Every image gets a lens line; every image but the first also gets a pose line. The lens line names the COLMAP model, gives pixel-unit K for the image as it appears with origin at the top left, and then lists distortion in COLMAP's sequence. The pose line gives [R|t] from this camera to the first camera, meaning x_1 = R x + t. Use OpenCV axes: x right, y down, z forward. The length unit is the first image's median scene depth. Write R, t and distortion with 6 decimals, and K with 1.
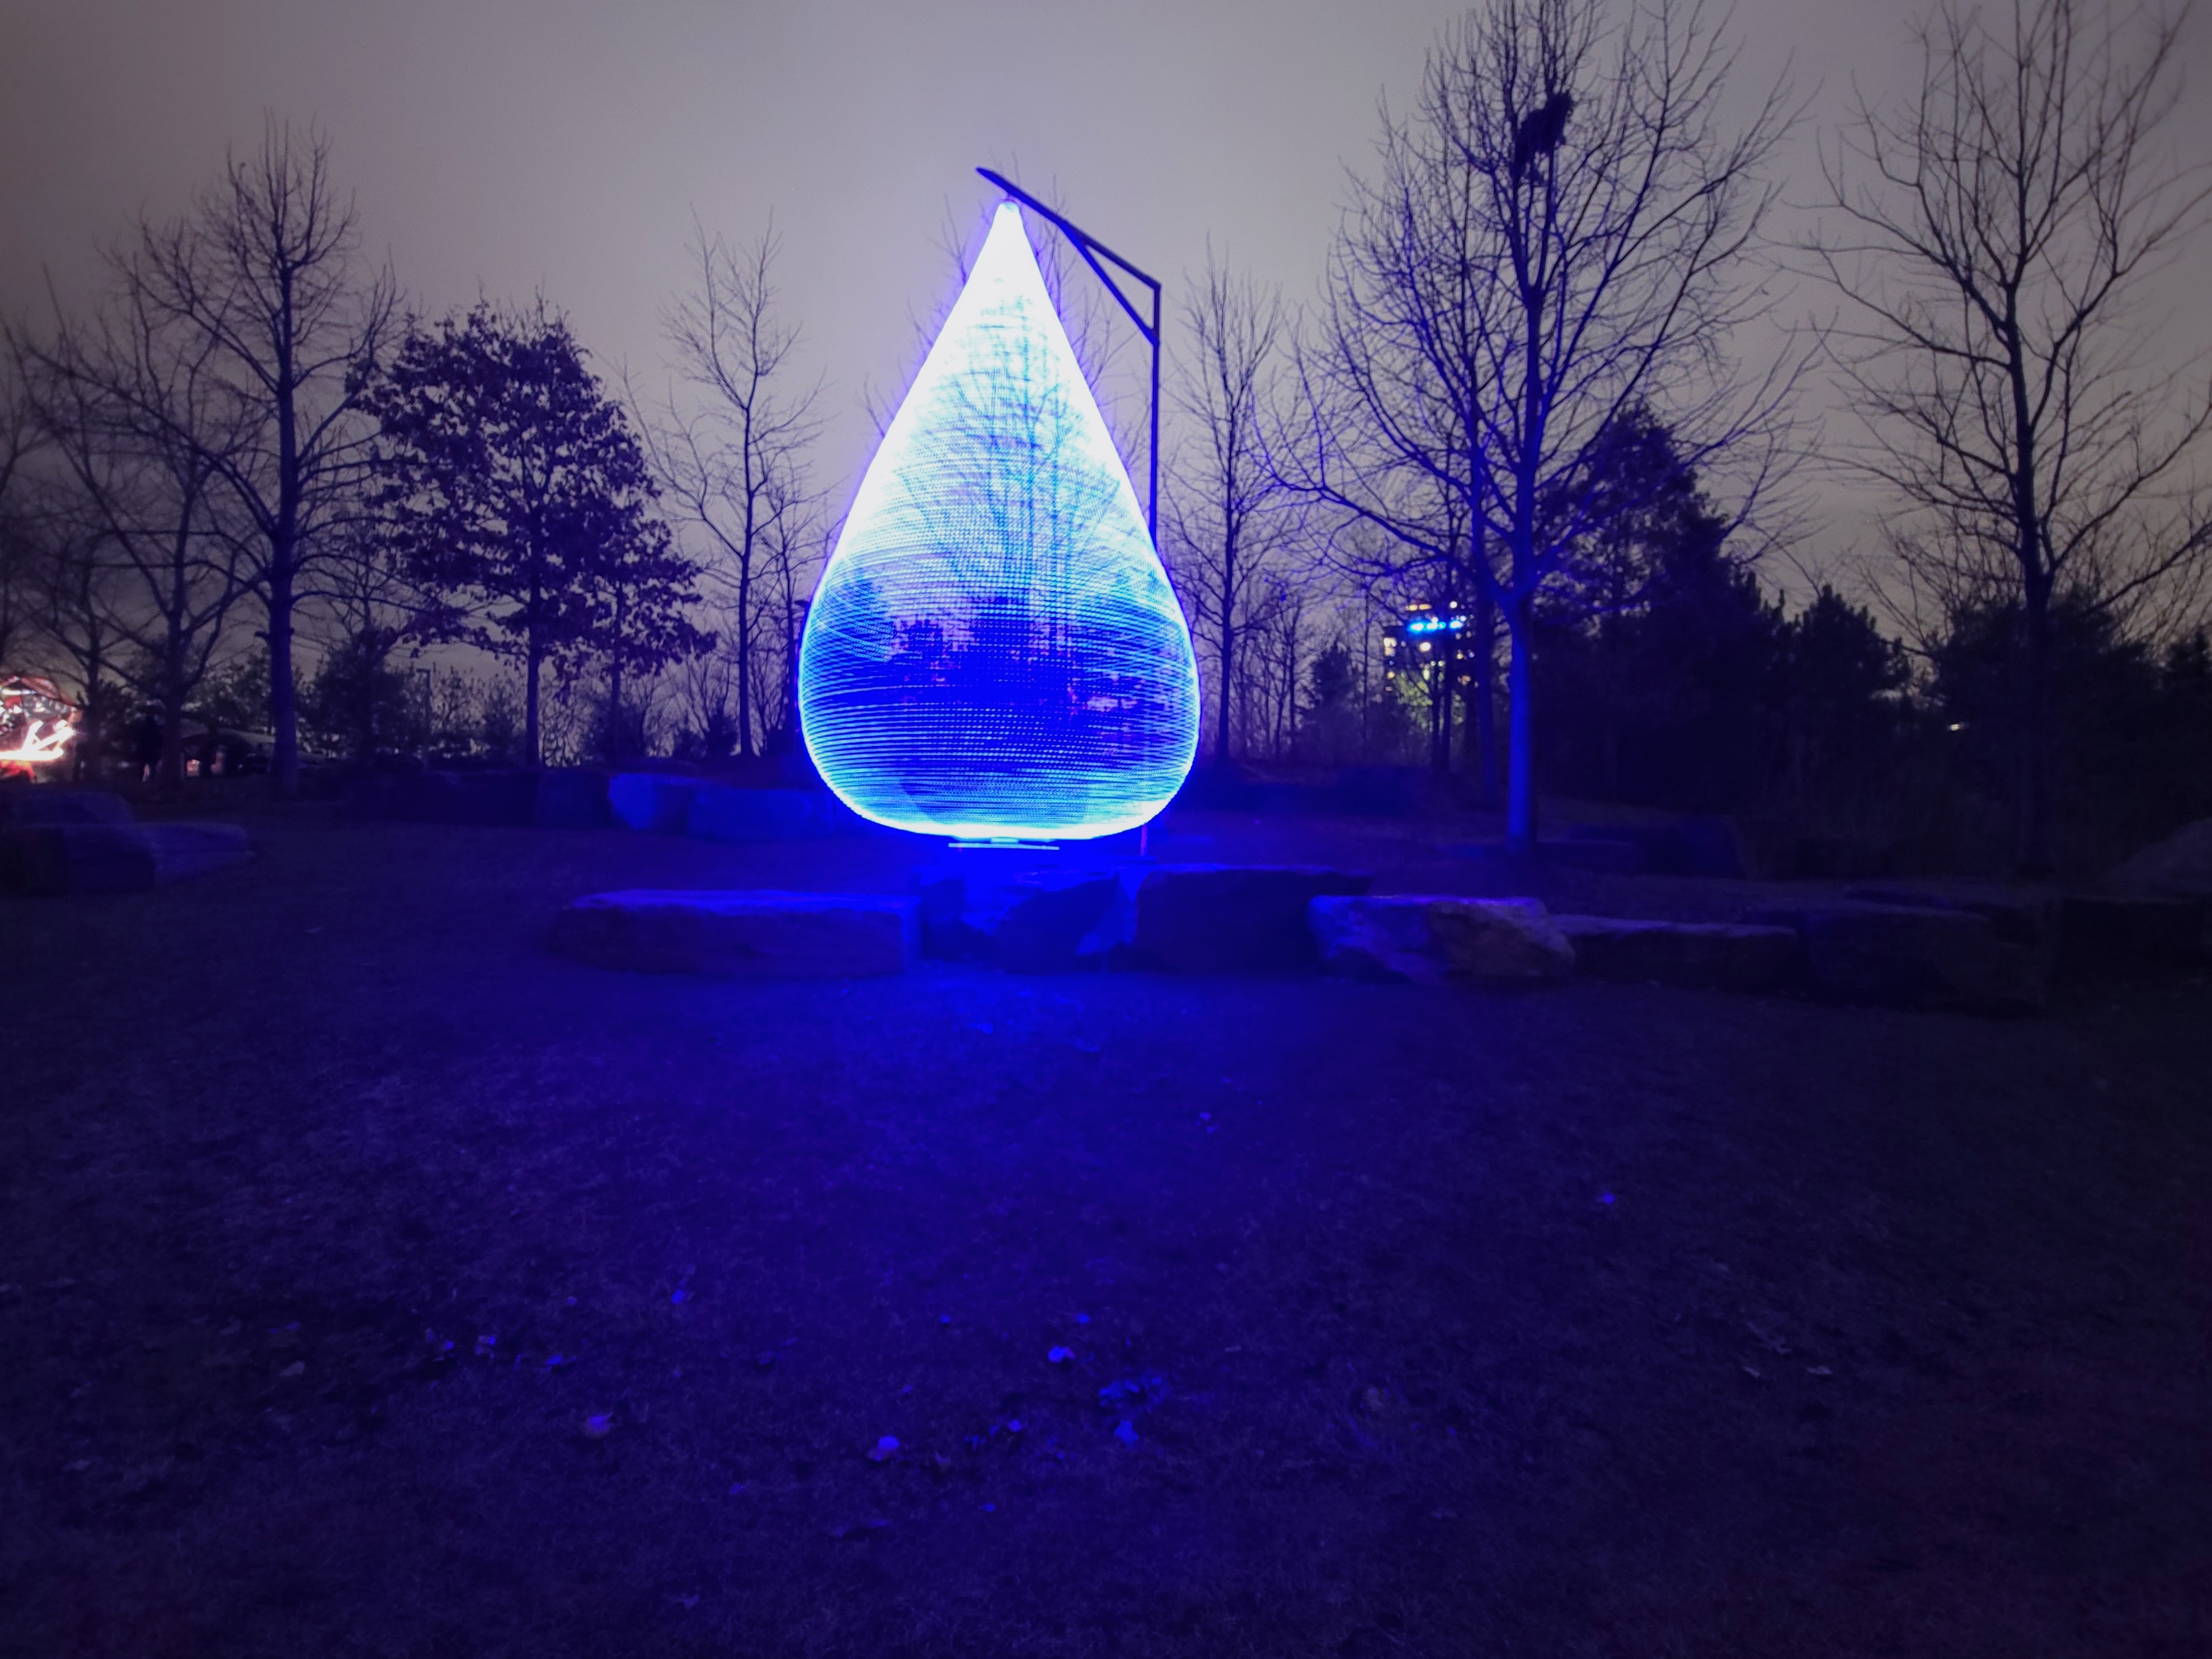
lens RADIAL K [[880.9, 0, 1088.9], [0, 880.9, 835.2], [0, 0, 1]] dist [0.000724, -0.009036]
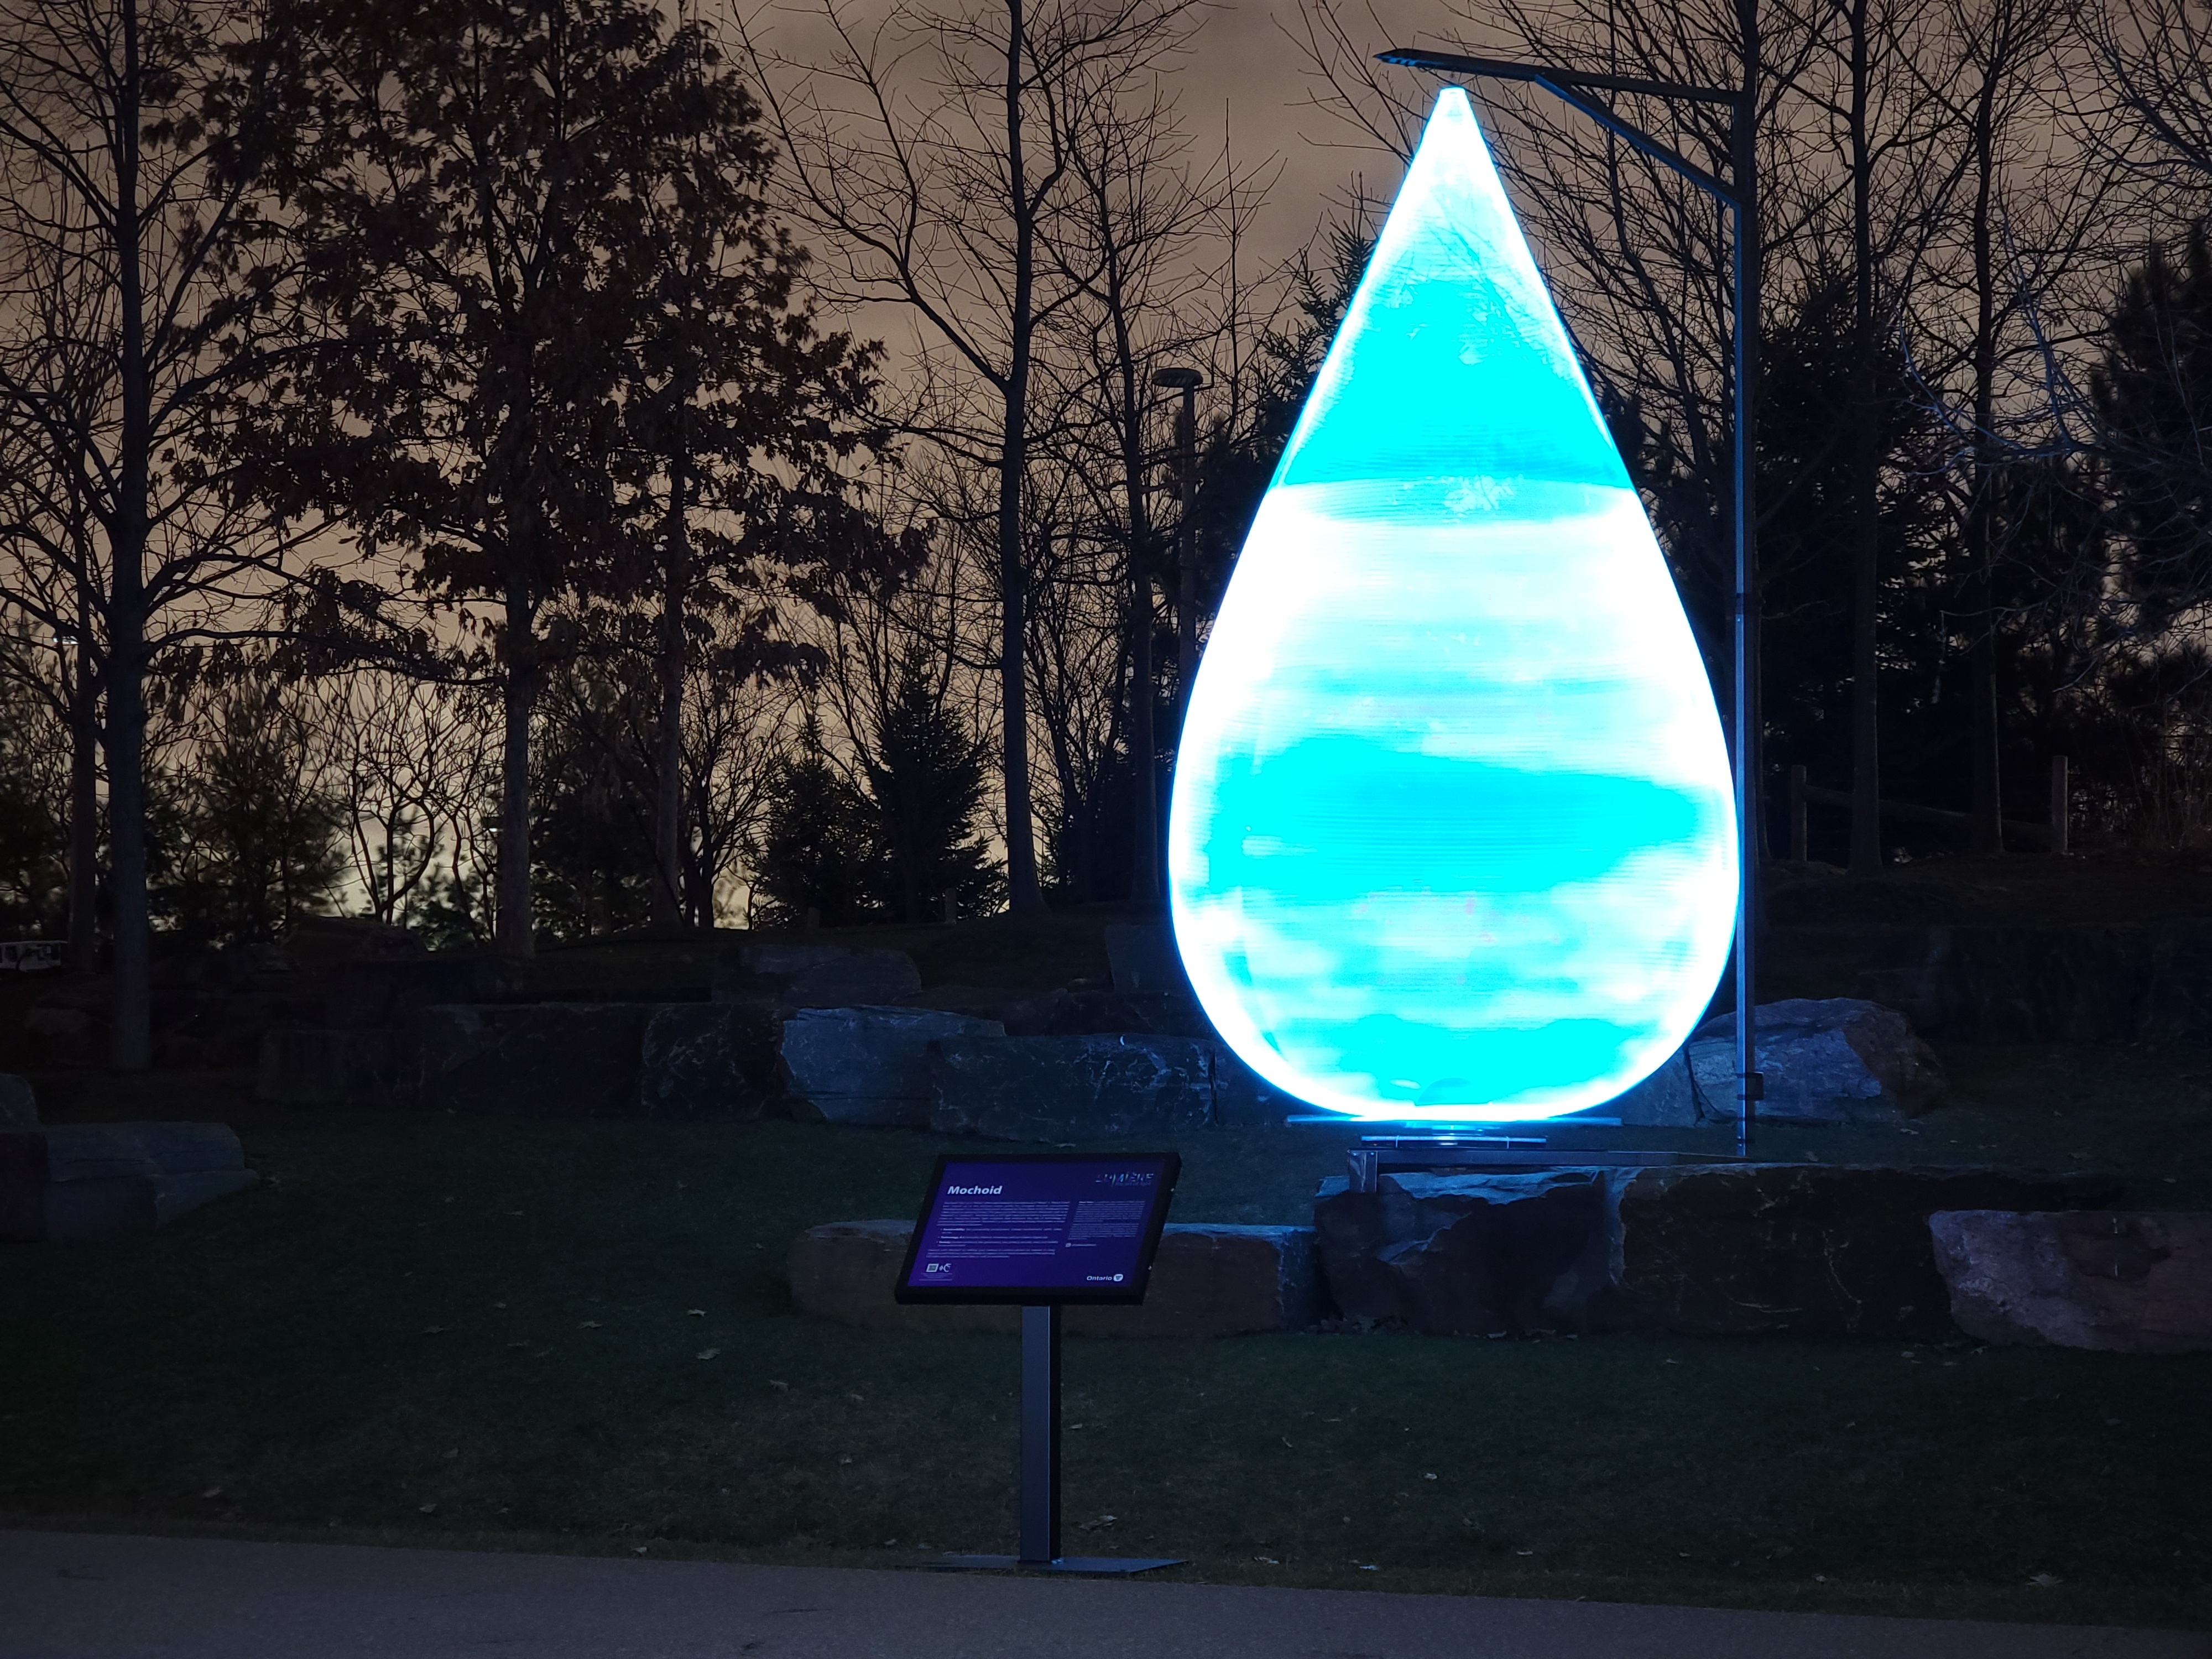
lens RADIAL K [[4603.0, 0, 1106.0], [0, 4603.0, 829.5], [0, 0, 1]] dist [-0.070590, -0.287642]
pose [[0.940777, -0.037280, -0.336970, 0.420408], [0.016311, 0.997762, -0.064845, 0.001076], [0.338633, 0.055509, 0.939280, -1.146394]]
